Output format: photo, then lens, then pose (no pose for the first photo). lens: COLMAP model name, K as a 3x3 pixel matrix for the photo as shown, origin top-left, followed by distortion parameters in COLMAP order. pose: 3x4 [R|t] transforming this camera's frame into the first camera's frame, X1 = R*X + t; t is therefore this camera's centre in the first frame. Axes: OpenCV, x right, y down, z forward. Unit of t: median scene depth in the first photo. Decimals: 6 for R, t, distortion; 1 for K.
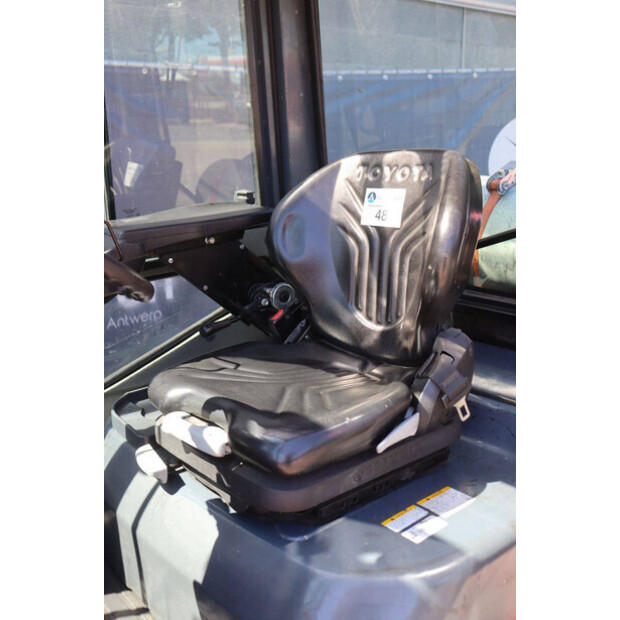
lens RADIAL K [[706.3, 0, 310.0], [0, 706.3, 310.0], [0, 0, 1]] dist [-0.003951, 0.013336]
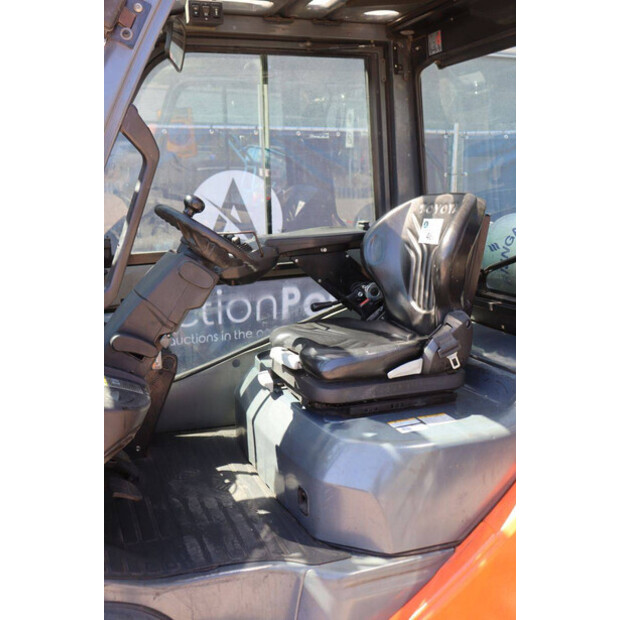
lens RADIAL K [[706.3, 0, 310.0], [0, 706.3, 310.0], [0, 0, 1]] dist [-0.003951, 0.013336]
pose [[0.942904, 0.068671, -0.325907, 0.363275], [-0.090483, 0.994527, -0.052229, 0.122813], [0.320537, 0.078736, 0.943958, -0.481354]]
